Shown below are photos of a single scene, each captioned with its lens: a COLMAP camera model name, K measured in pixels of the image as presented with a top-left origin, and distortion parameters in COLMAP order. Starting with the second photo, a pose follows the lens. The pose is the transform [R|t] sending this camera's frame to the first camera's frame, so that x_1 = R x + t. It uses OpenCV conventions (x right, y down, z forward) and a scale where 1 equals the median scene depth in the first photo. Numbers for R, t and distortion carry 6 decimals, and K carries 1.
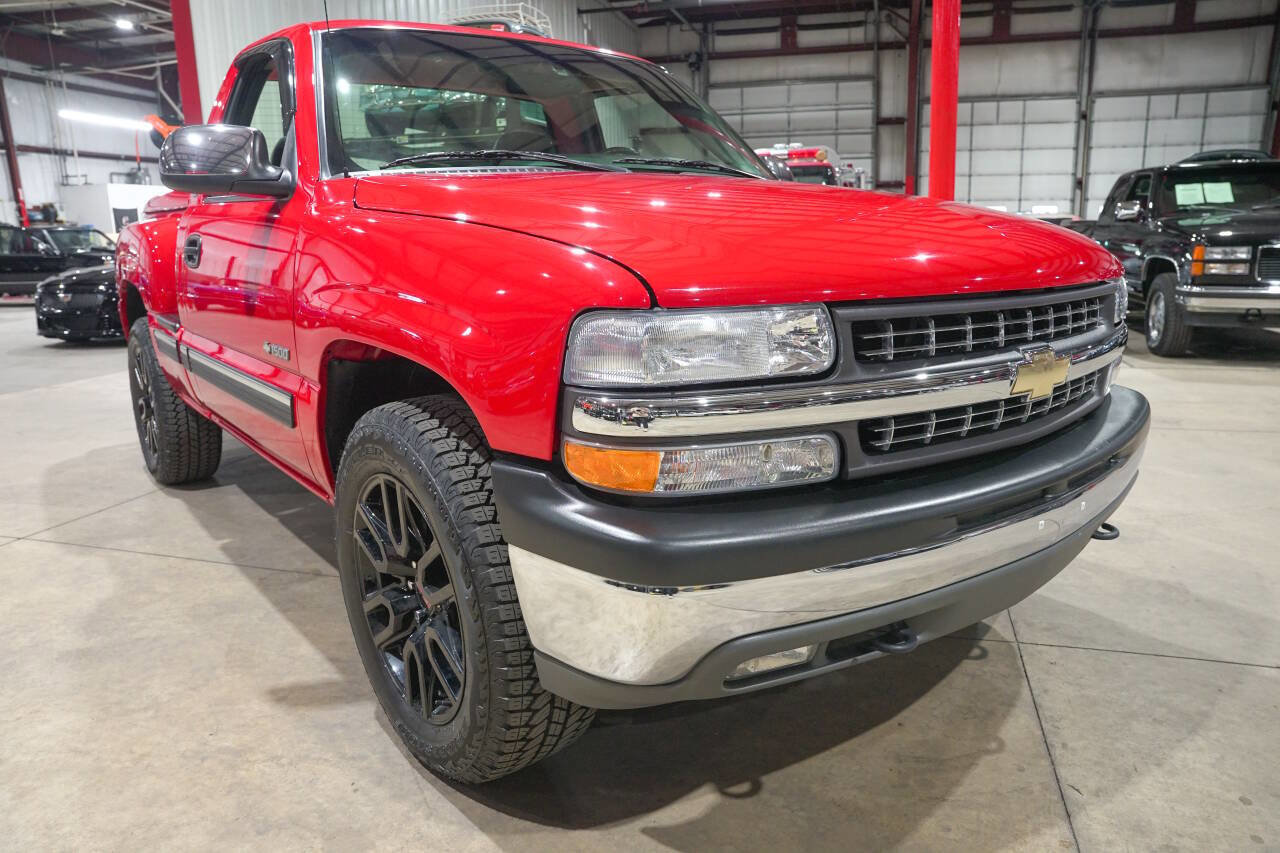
lens RADIAL K [[875.6, 0, 642.0], [0, 875.6, 425.1], [0, 0, 1]] dist [-0.136276, 0.104520]
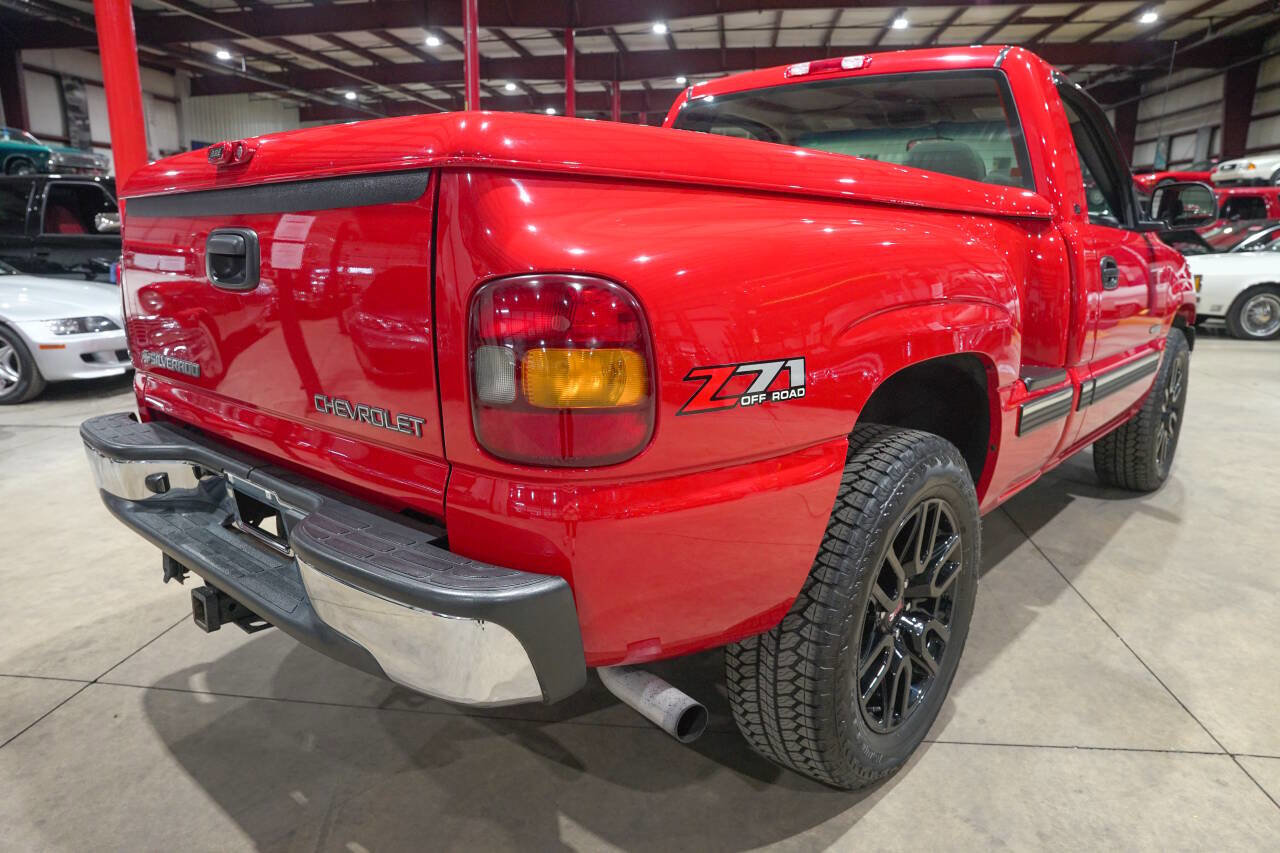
lens RADIAL K [[875.6, 0, 640.3], [0, 875.6, 425.3], [0, 0, 1]] dist [-0.136276, 0.104520]
pose [[-0.165173, -0.204839, 0.964759, -1.654010], [0.212607, 0.947801, 0.237638, -0.449623], [-0.963076, 0.244366, -0.113001, 1.947062]]
